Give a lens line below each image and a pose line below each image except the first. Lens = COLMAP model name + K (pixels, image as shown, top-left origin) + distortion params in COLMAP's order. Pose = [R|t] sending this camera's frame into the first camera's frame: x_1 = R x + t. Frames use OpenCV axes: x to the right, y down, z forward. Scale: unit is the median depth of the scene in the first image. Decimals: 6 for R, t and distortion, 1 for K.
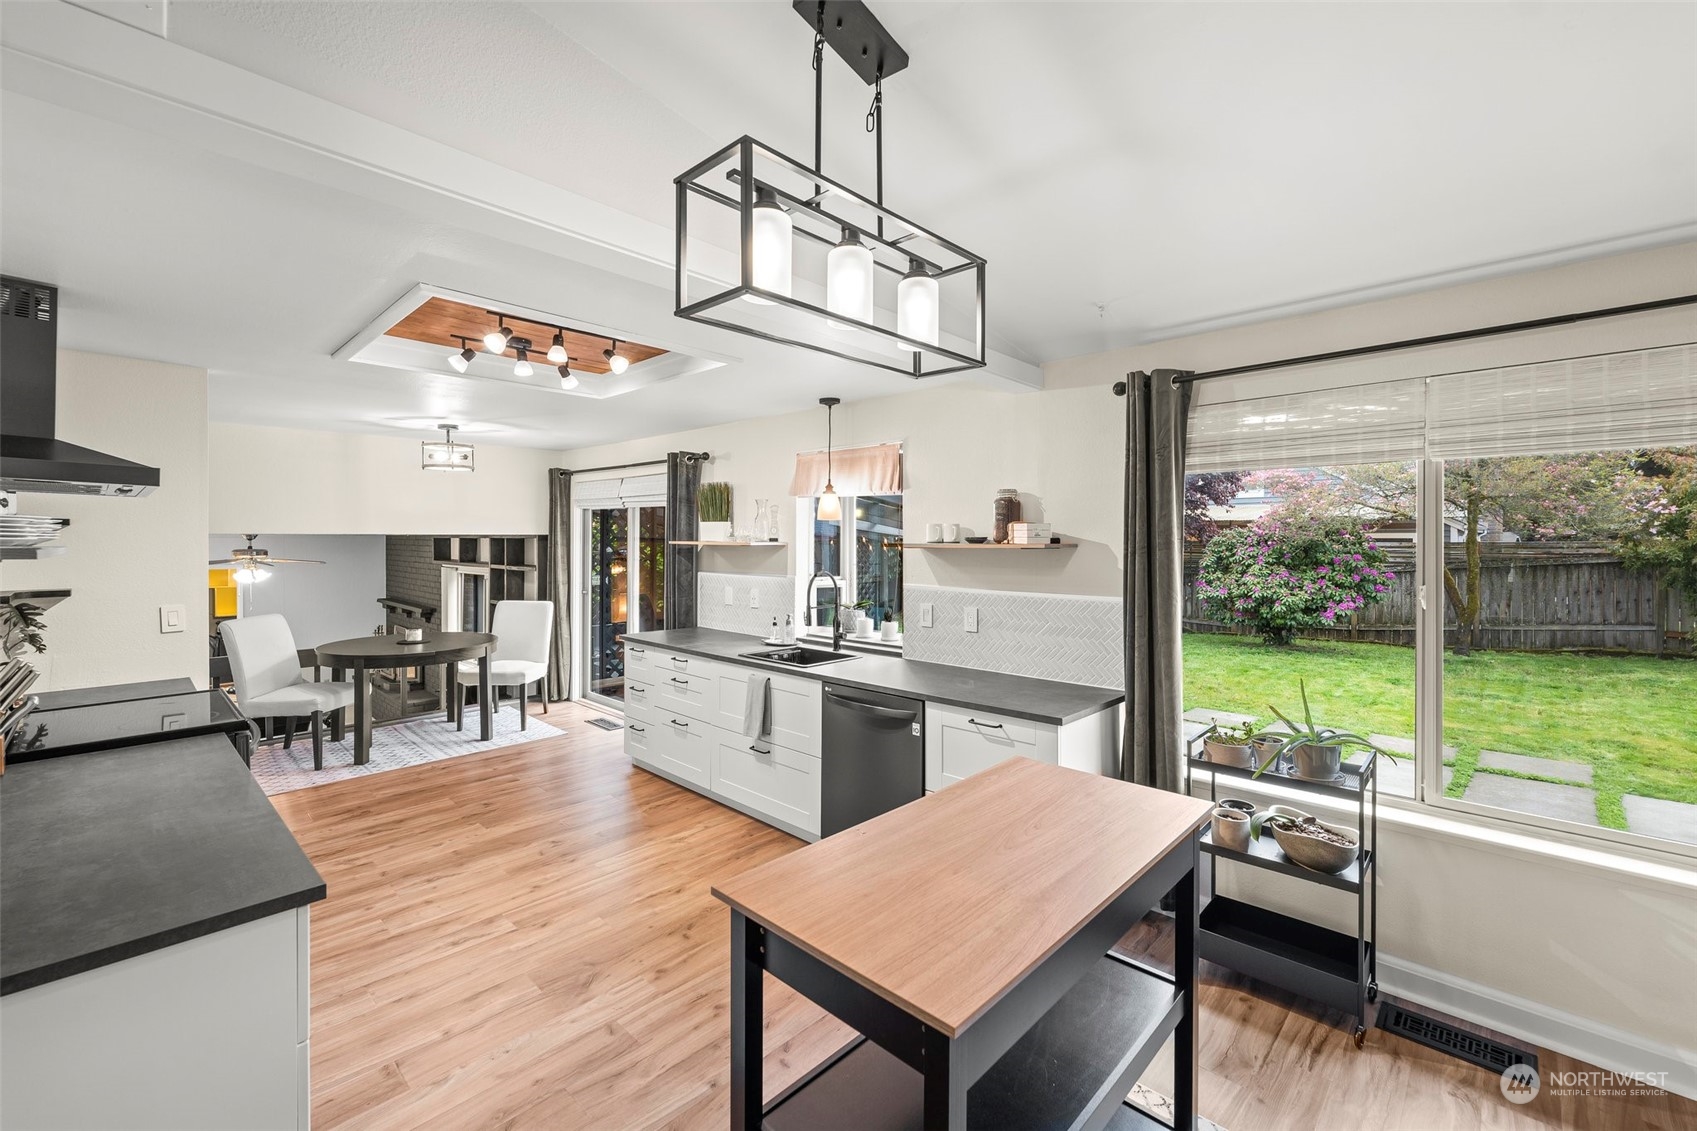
lens RADIAL K [[703.5, 0, 857.8], [0, 703.5, 551.2], [0, 0, 1]] dist [0.001254, 0.000017]
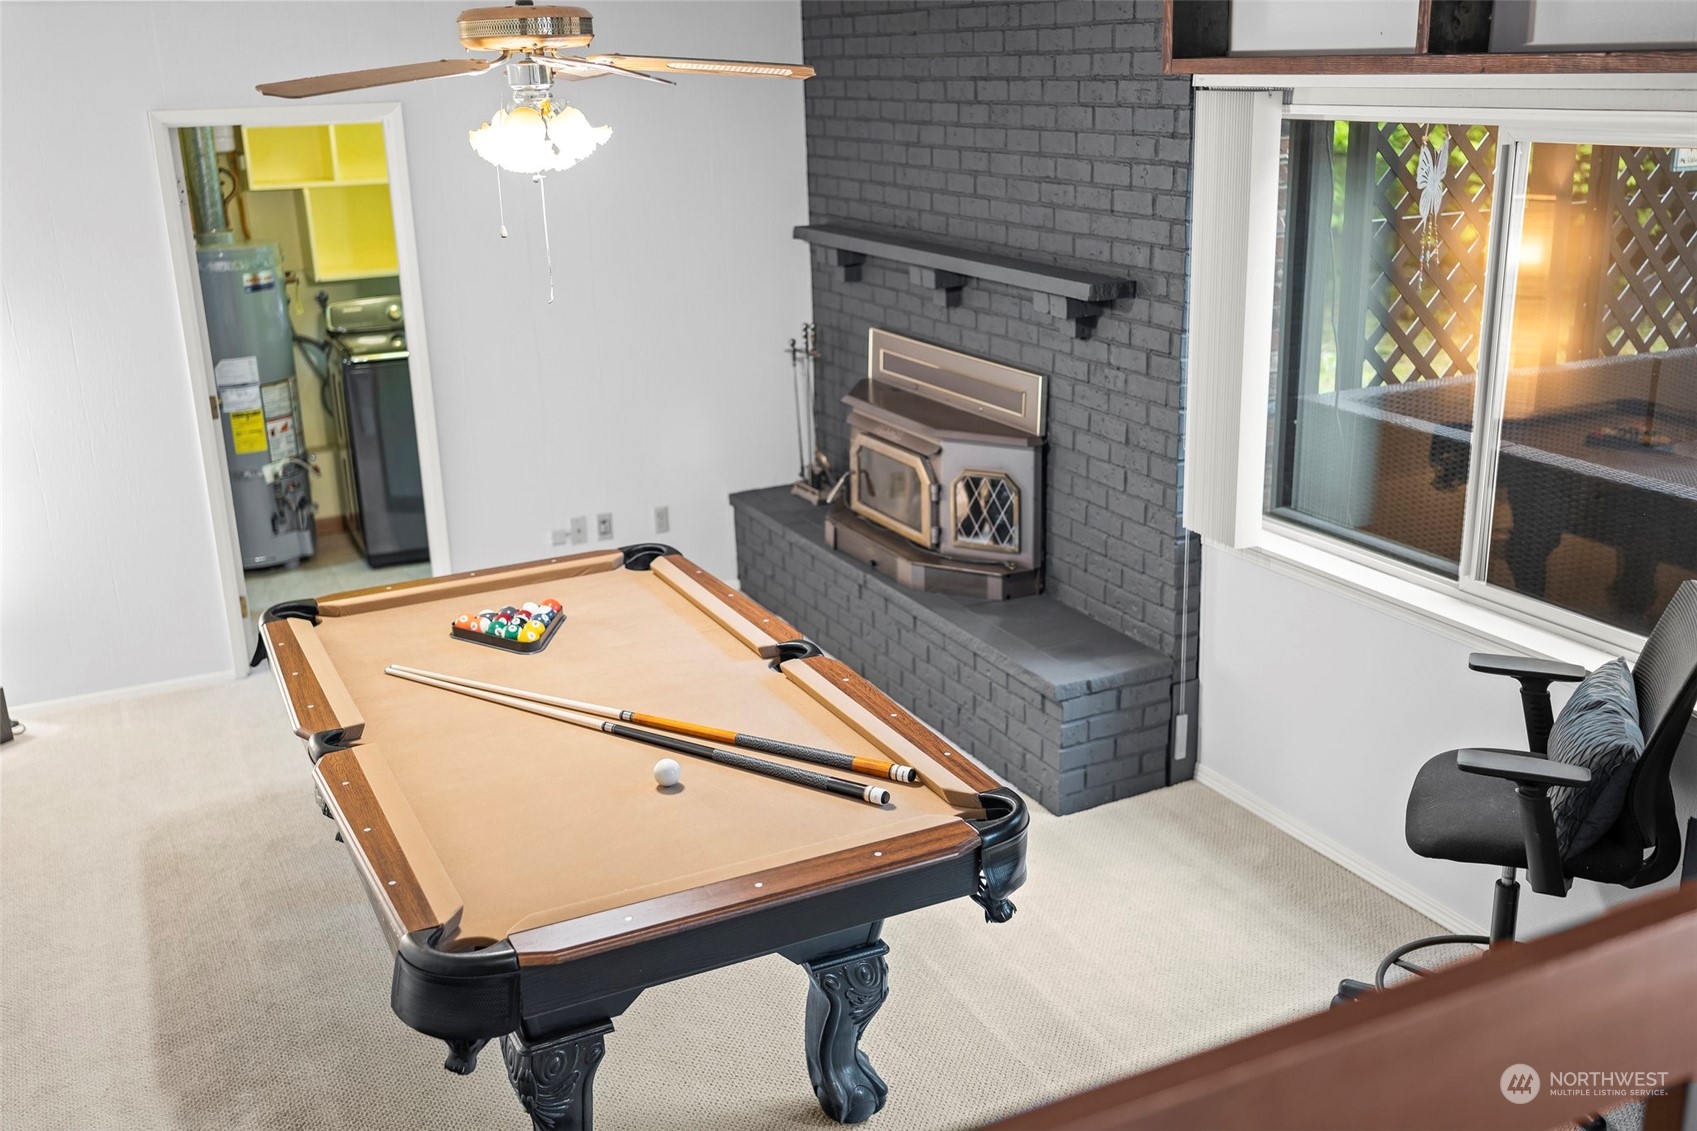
lens RADIAL K [[1644.4, 0, 843.7], [0, 1644.4, 556.2], [0, 0, 1]] dist [0.029270, 0.009485]
pose [[0.933089, 0.076567, -0.351400, -1.225177], [0.025677, 0.960398, 0.277444, 0.042860], [0.358727, -0.267903, 0.894171, 1.150032]]
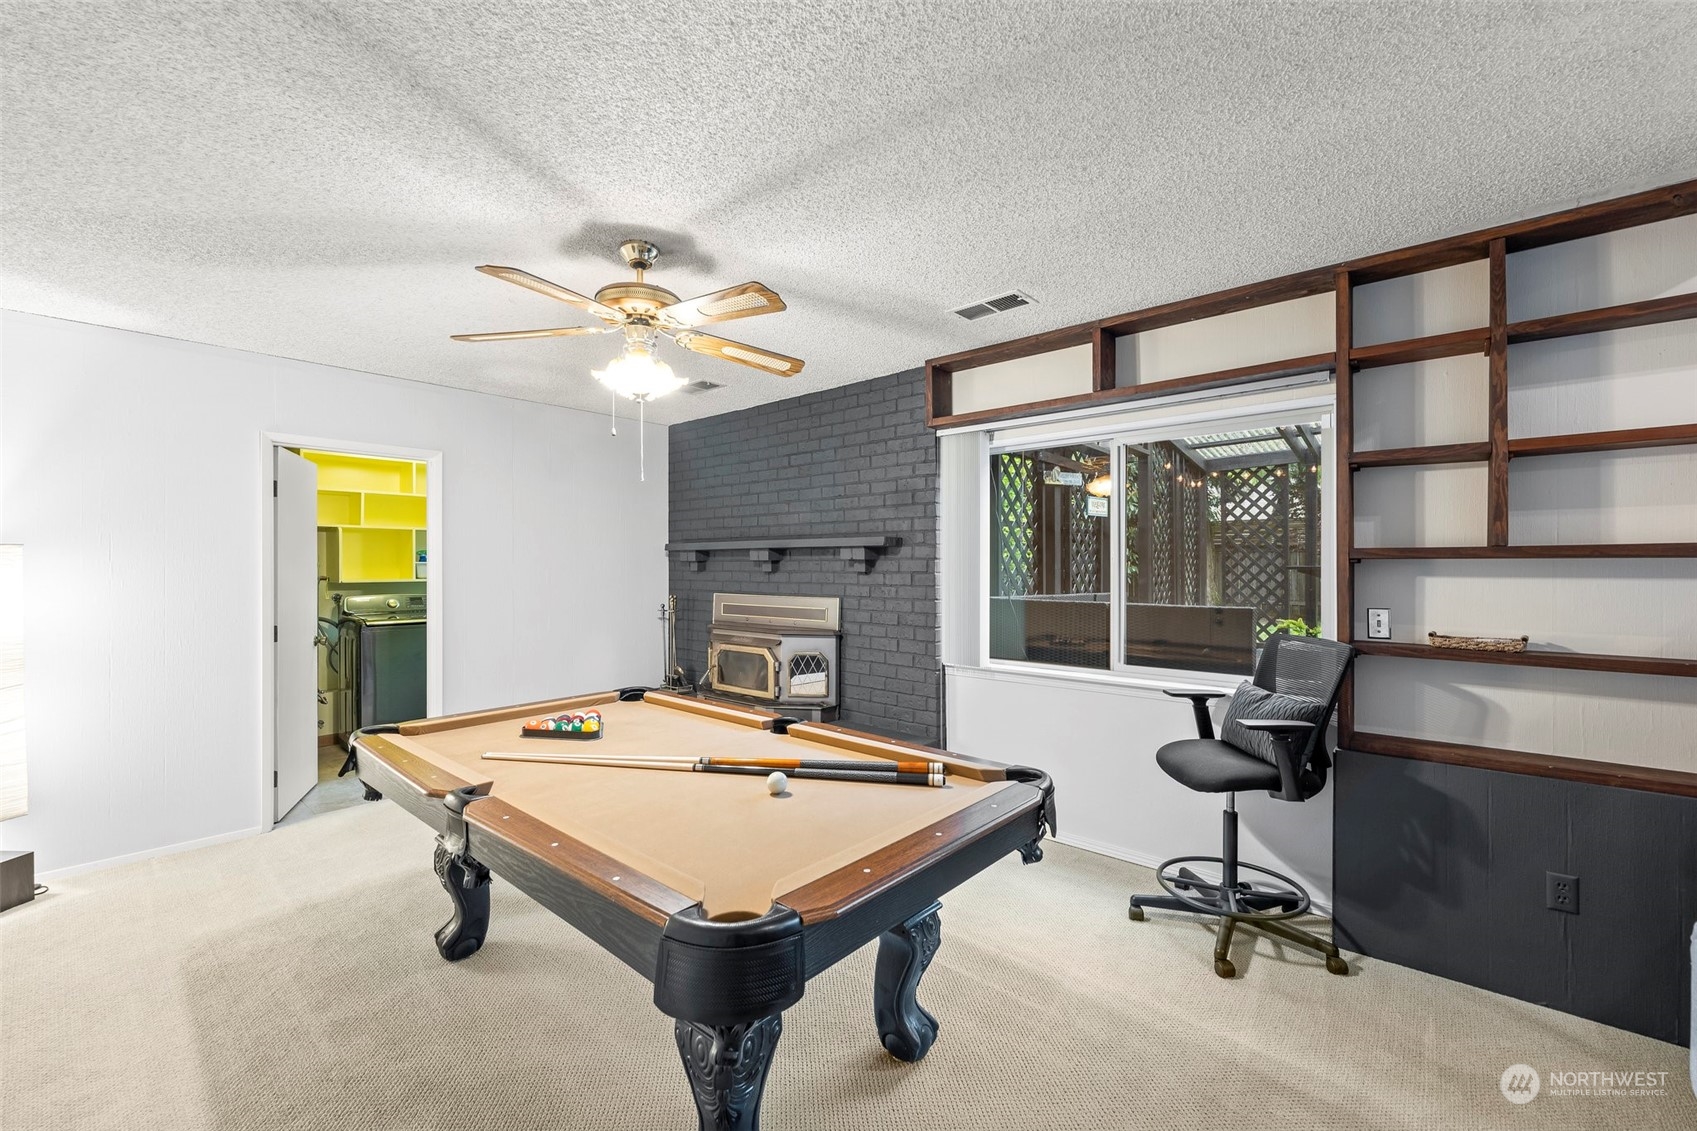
lens RADIAL K [[703.0, 0, 855.8], [0, 703.0, 559.8], [0, 0, 1]] dist [0.002371, -0.000107]
pose [[0.999442, -0.001773, 0.033365, -1.596325], [0.002572, 0.999711, -0.023918, 0.263471], [-0.033313, 0.023990, 0.999157, 1.387829]]
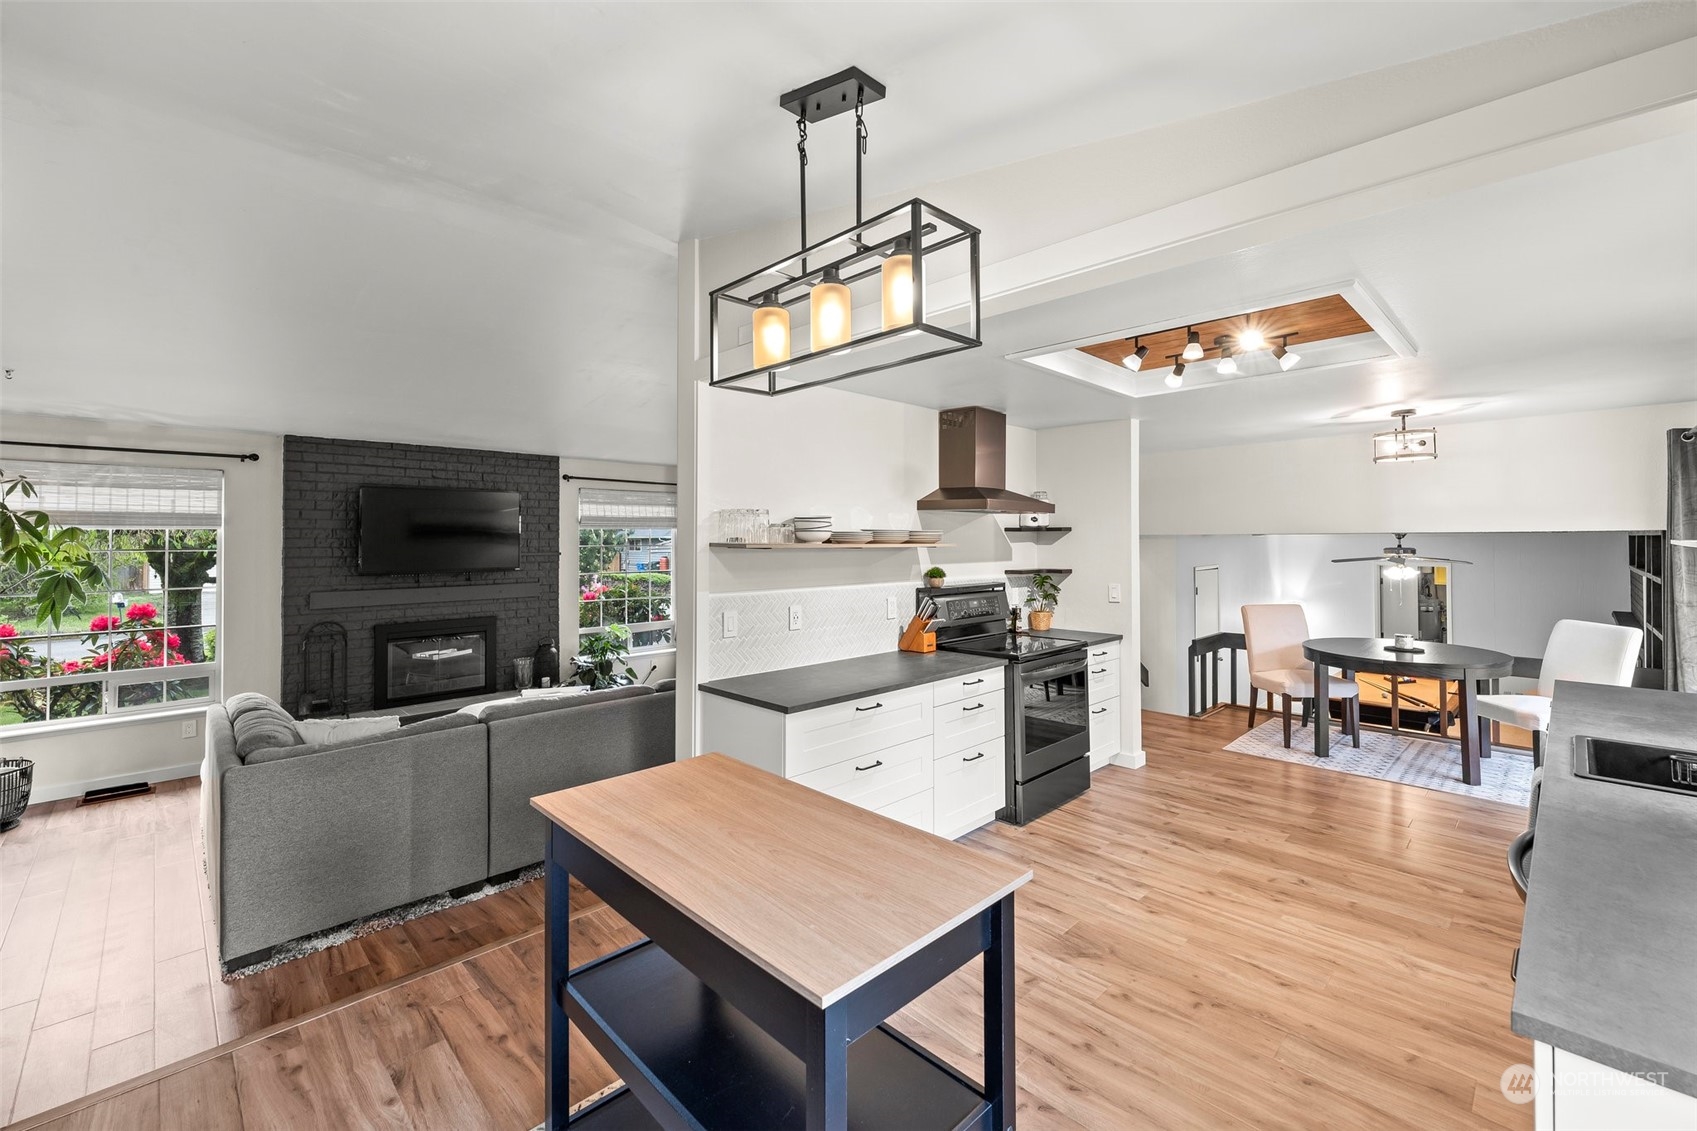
lens RADIAL K [[711.0, 0, 853.9], [0, 711.0, 528.2], [0, 0, 1]] dist [0.001697, 0.000048]
pose [[-0.040368, -0.018010, -0.999023, 0.469971], [-0.012940, 0.999763, -0.017501, -0.005742], [0.999101, 0.012221, -0.040591, 0.450350]]
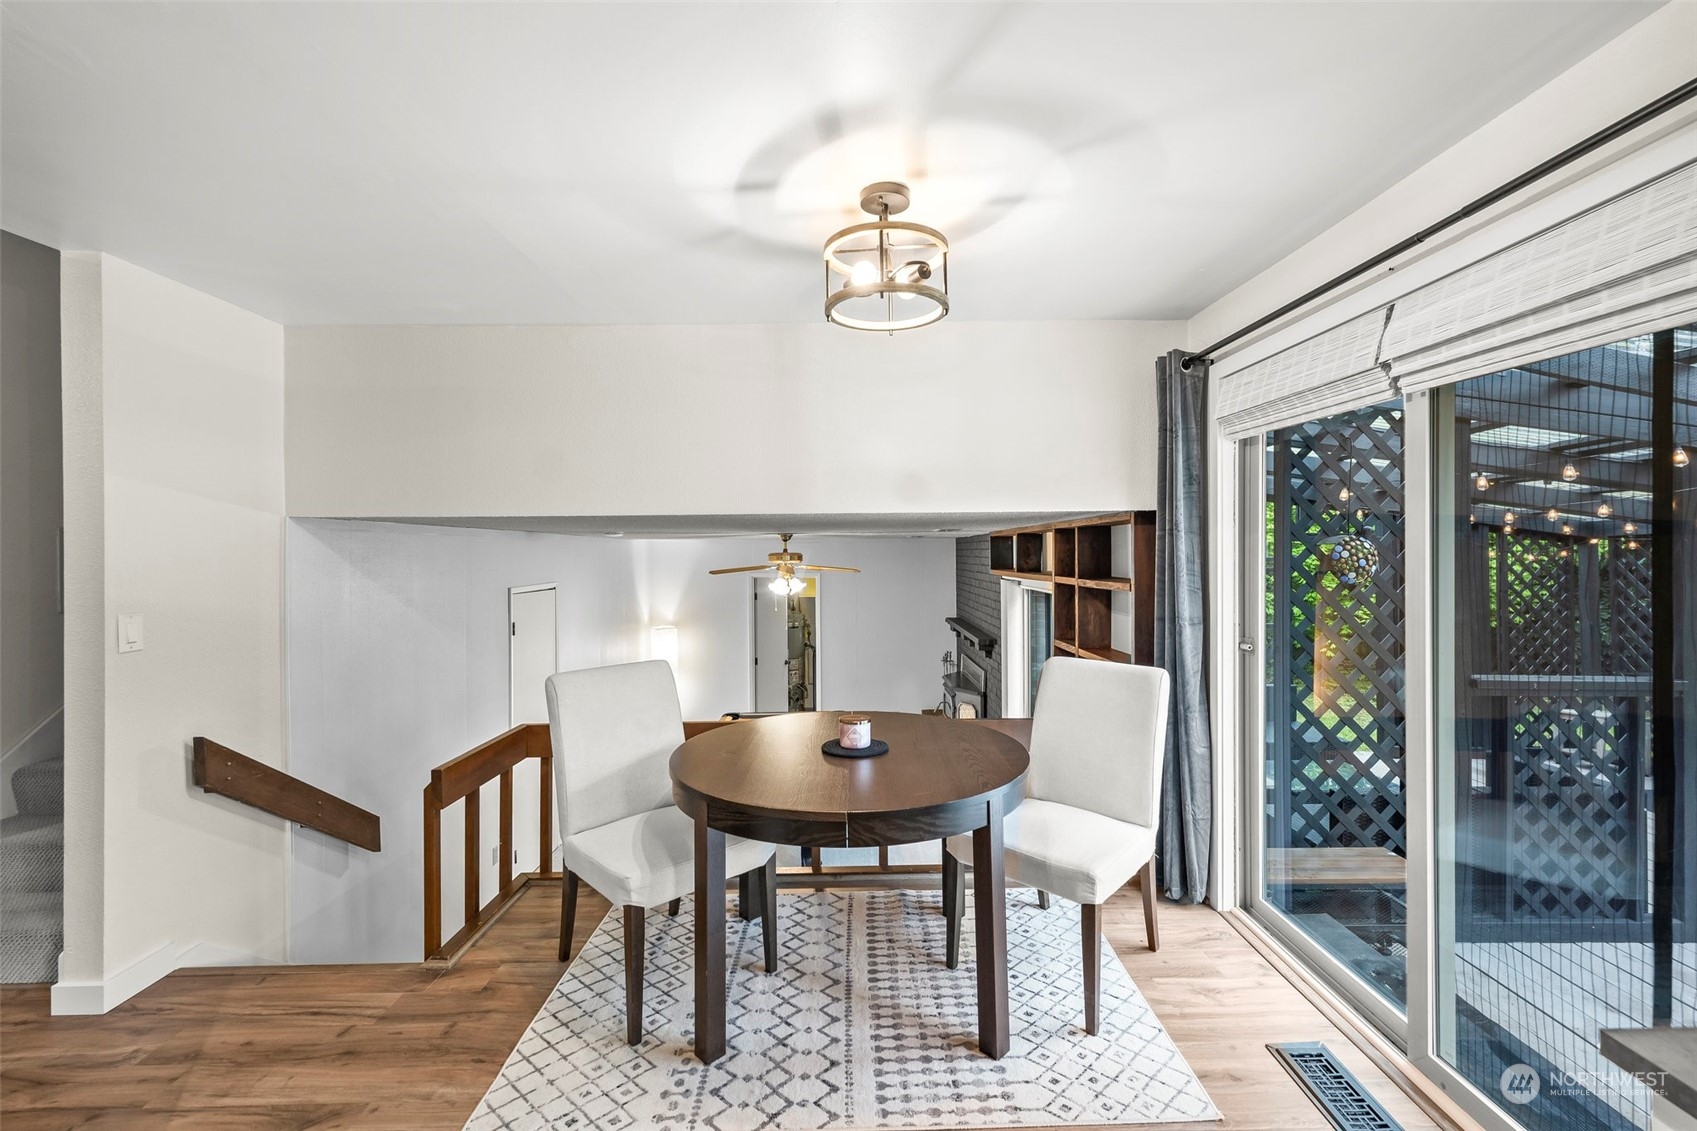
lens RADIAL K [[735.6, 0, 856.0], [0, 735.6, 548.3], [0, 0, 1]] dist [0.000534, -0.000007]
pose [[0.692603, -0.014375, -0.721176, -0.421746], [-0.001983, 0.999760, -0.021833, 0.020109], [0.721316, 0.016551, 0.692408, 0.965750]]
